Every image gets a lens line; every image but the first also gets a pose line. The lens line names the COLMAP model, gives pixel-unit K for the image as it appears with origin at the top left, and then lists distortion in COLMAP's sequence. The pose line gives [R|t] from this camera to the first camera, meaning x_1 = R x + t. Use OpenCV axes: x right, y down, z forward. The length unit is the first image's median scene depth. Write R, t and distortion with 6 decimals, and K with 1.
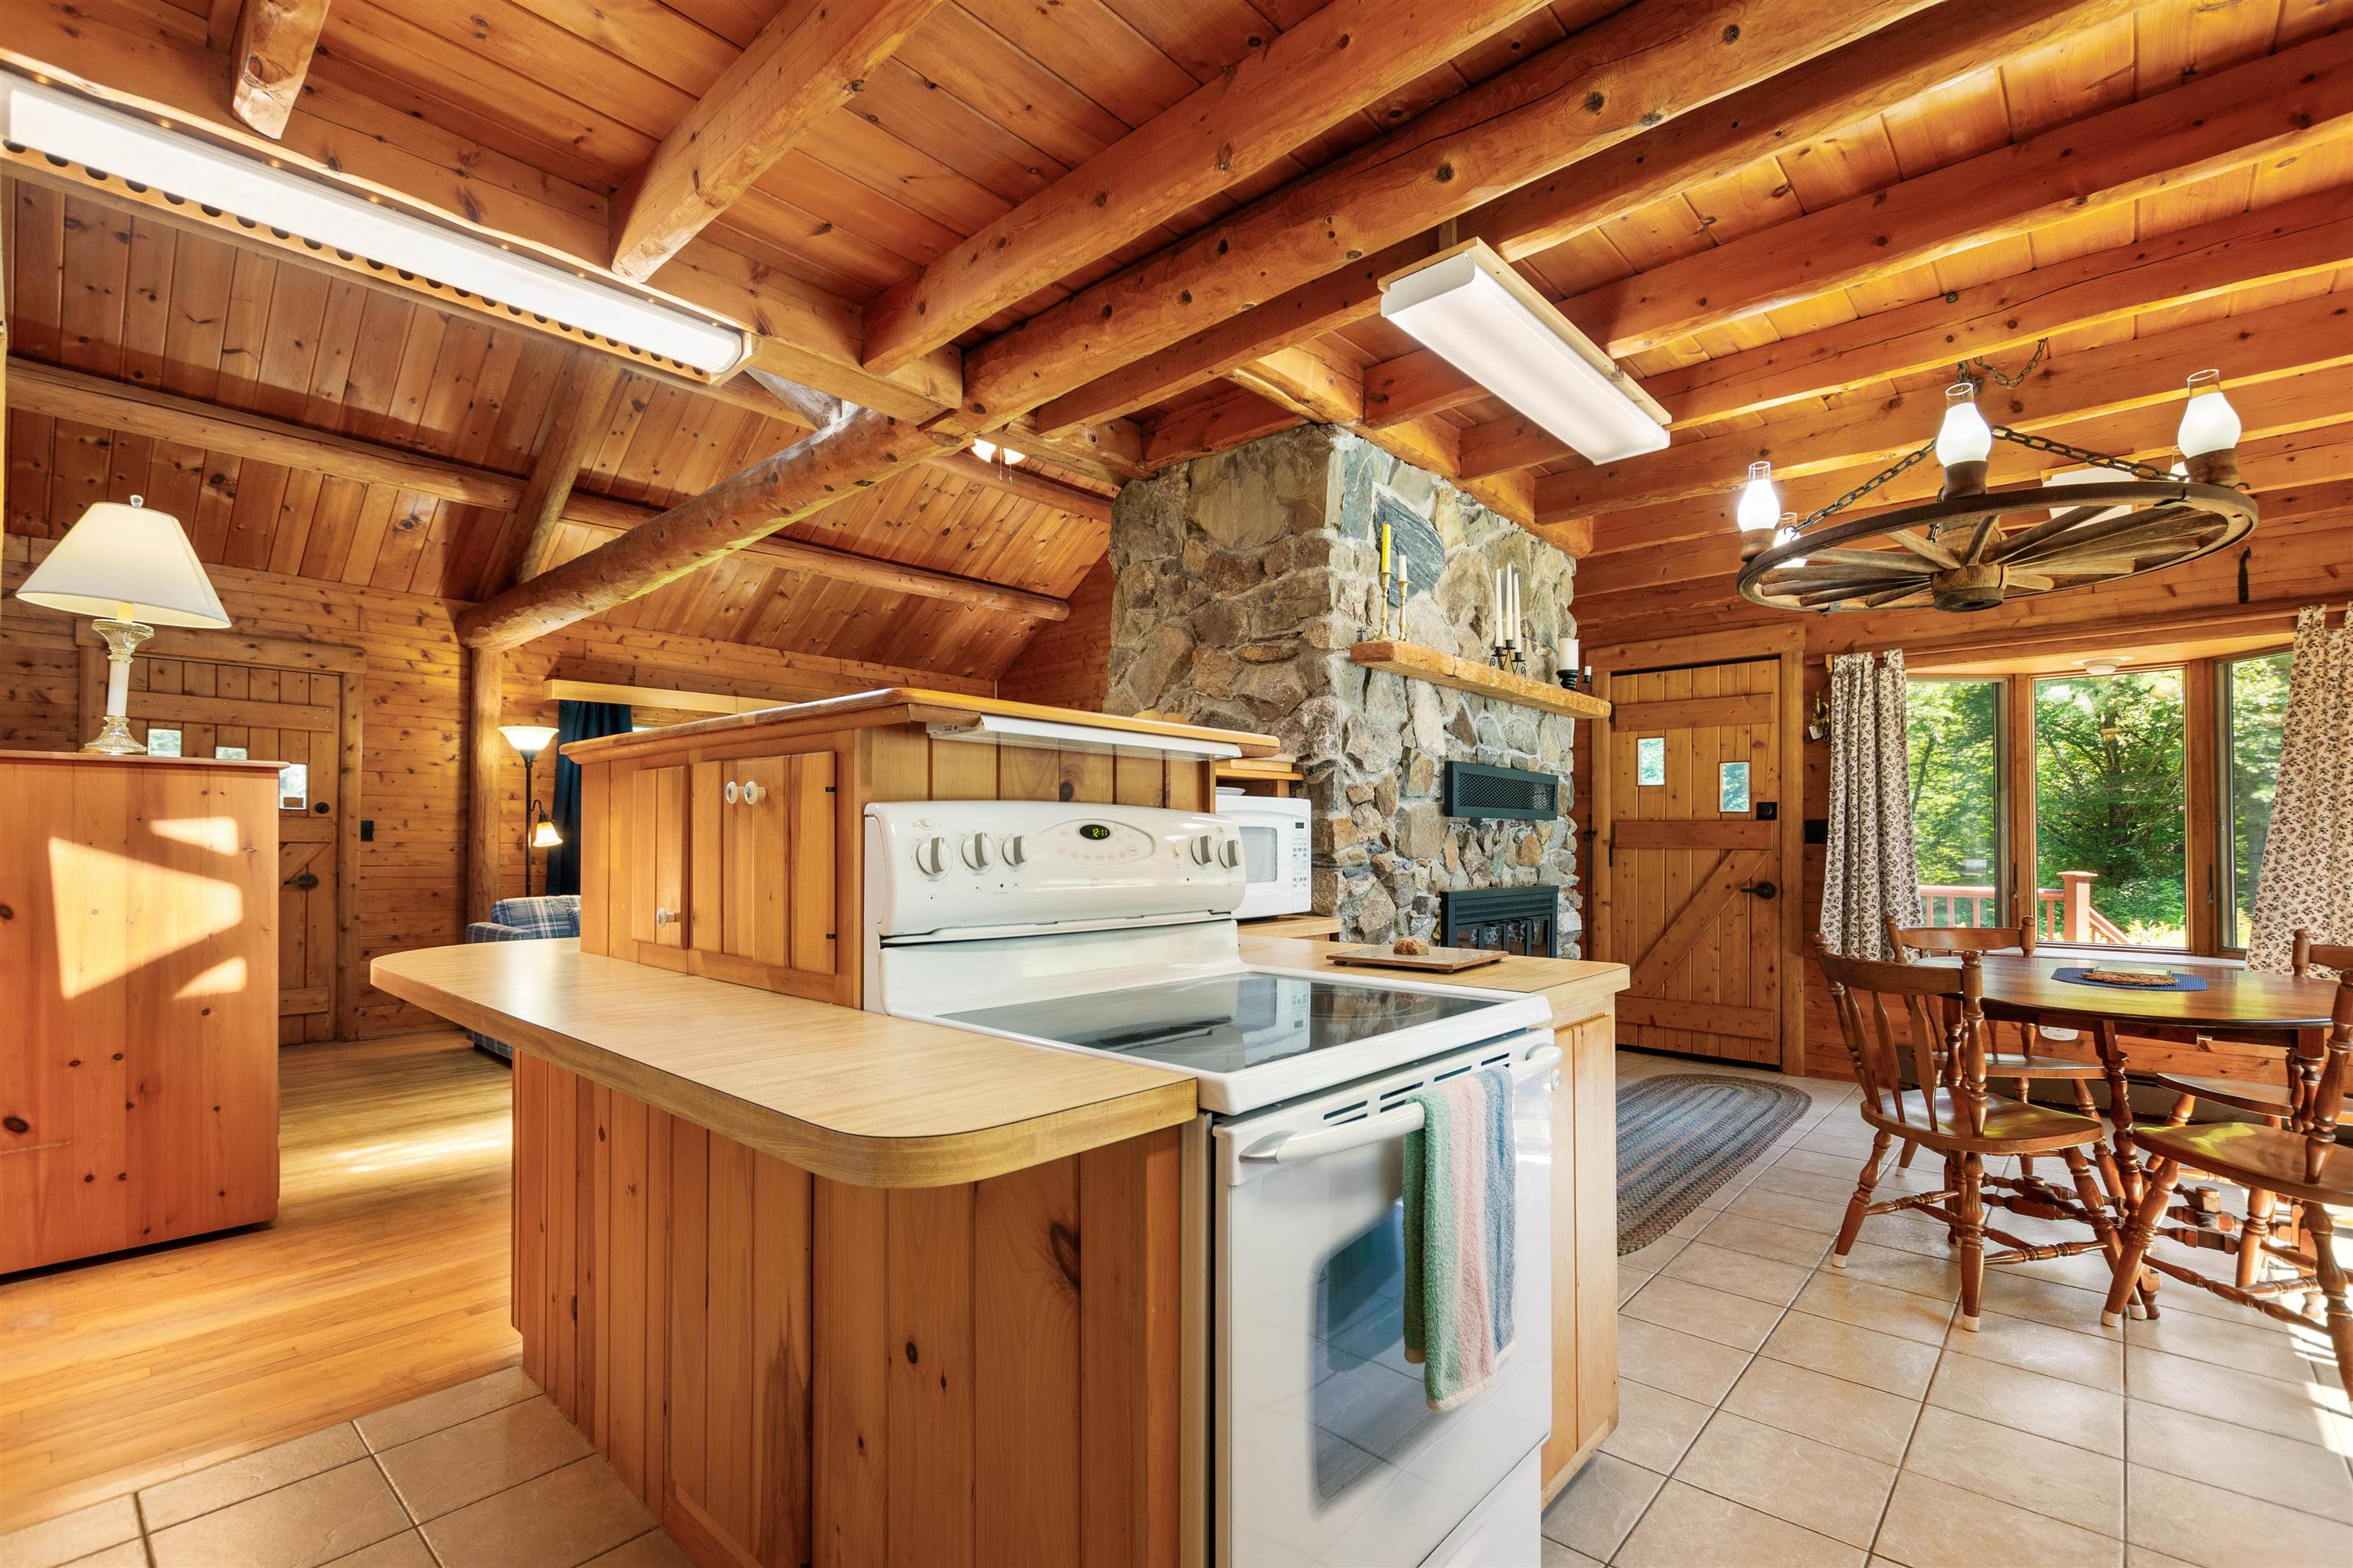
lens RADIAL K [[1045.3, 0, 1181.4], [0, 1045.3, 831.1], [0, 0, 1]] dist [0.001617, 0.000125]
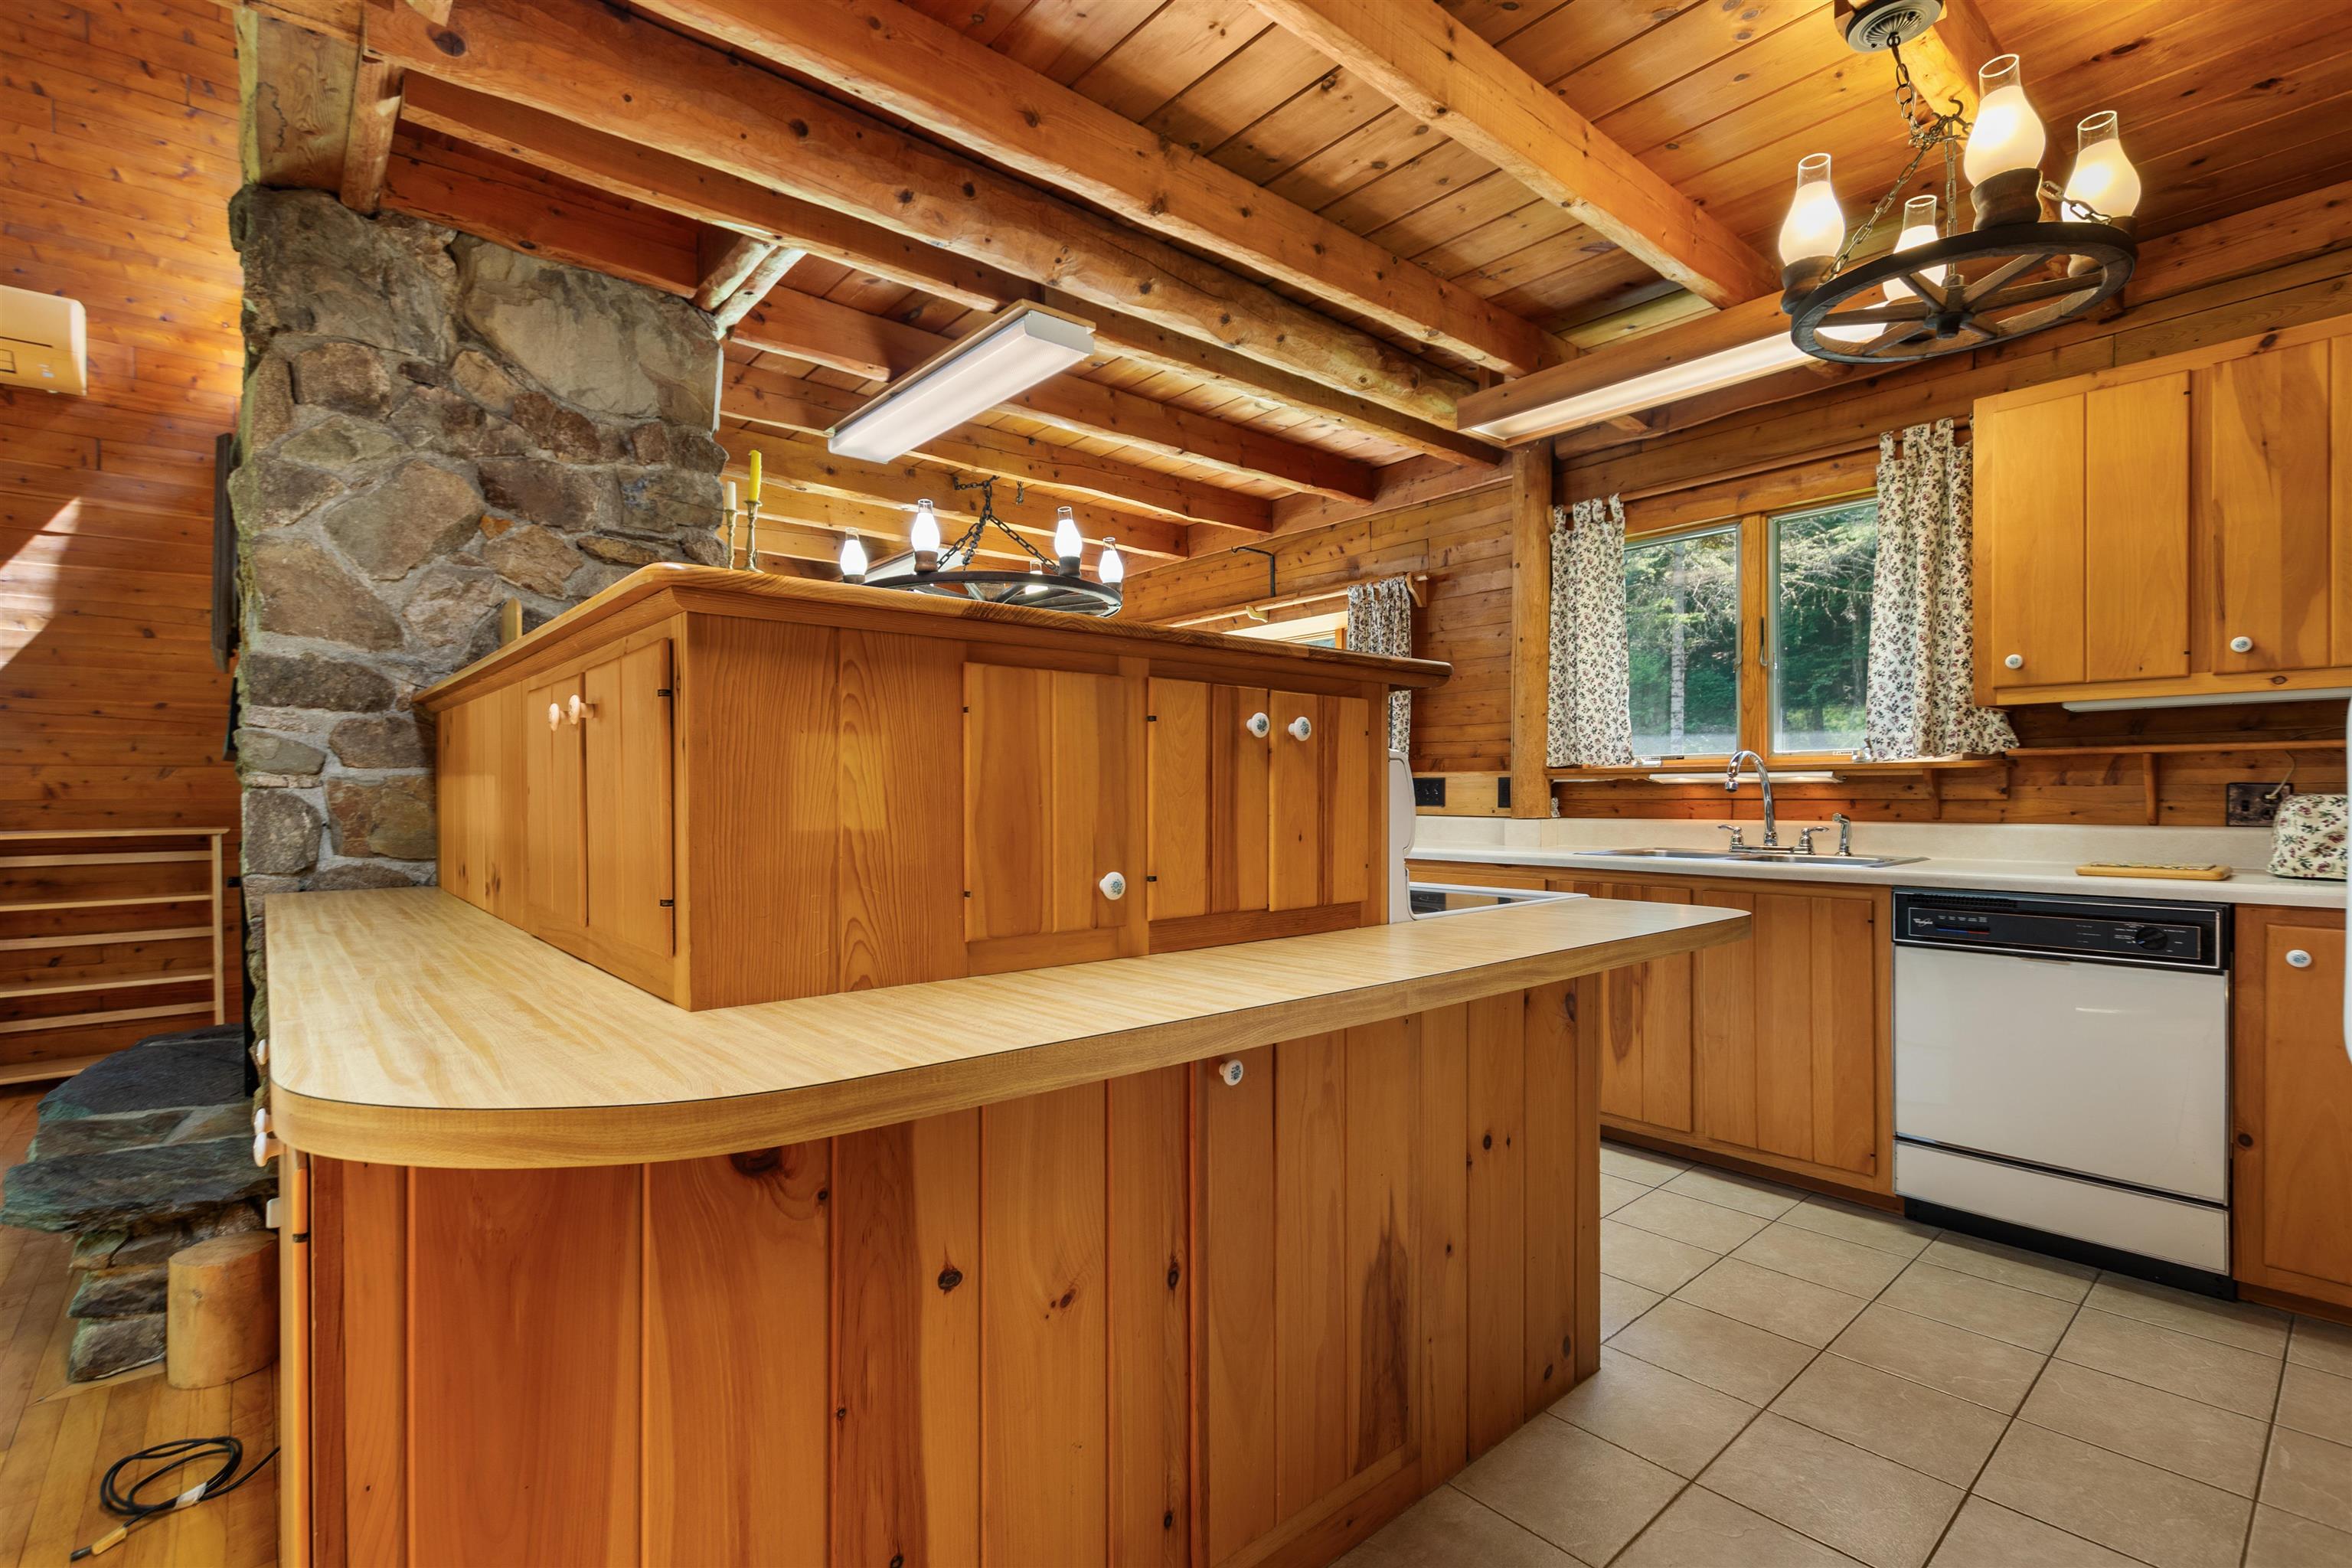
lens RADIAL K [[1058.5, 0, 1178.2], [0, 1058.5, 791.3], [0, 0, 1]] dist [0.001926, 0.000075]
pose [[0.124842, -0.000795, 0.992176, -0.667571], [-0.003168, 0.999994, 0.001200, 0.010033], [-0.992172, -0.003293, 0.124838, 0.476621]]
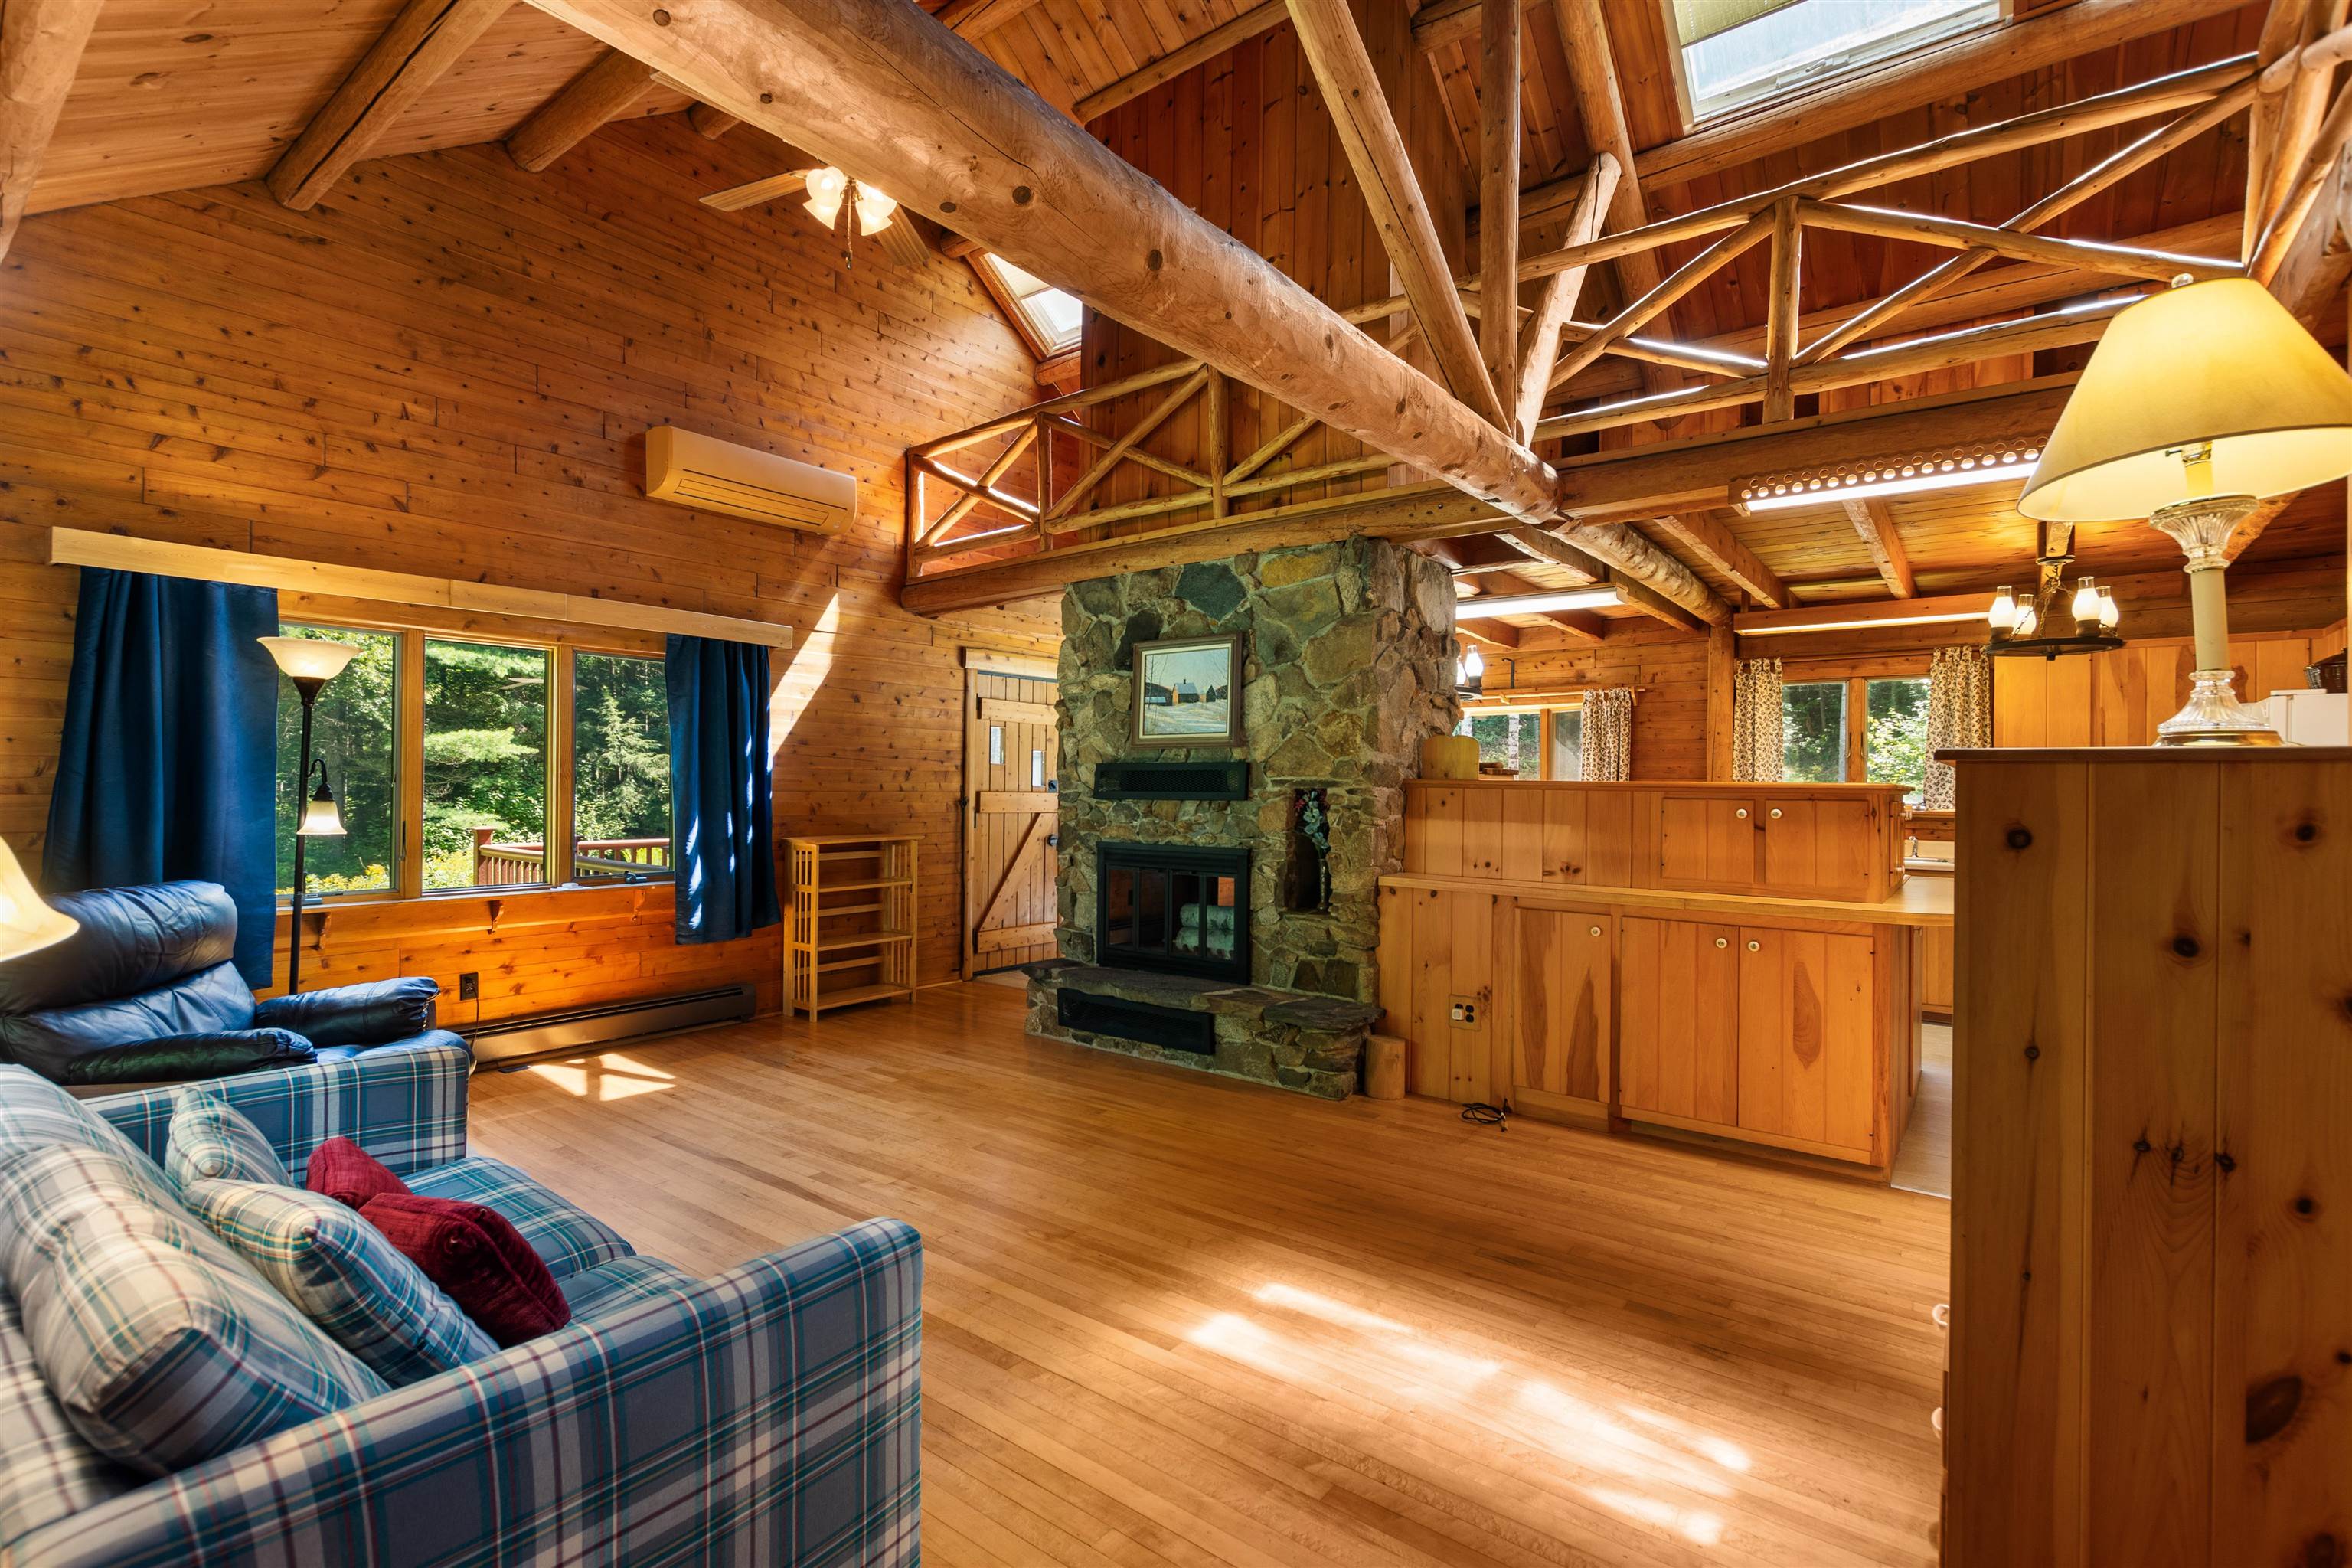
lens RADIAL K [[1058.5, 0, 1178.2], [0, 1058.5, 791.3], [0, 0, 1]] dist [0.001926, 0.000075]
pose [[-0.076770, -0.002157, 0.997046, -1.451517], [-0.019059, 0.999818, 0.000696, -0.027958], [-0.996867, -0.018949, -0.076797, 1.475834]]
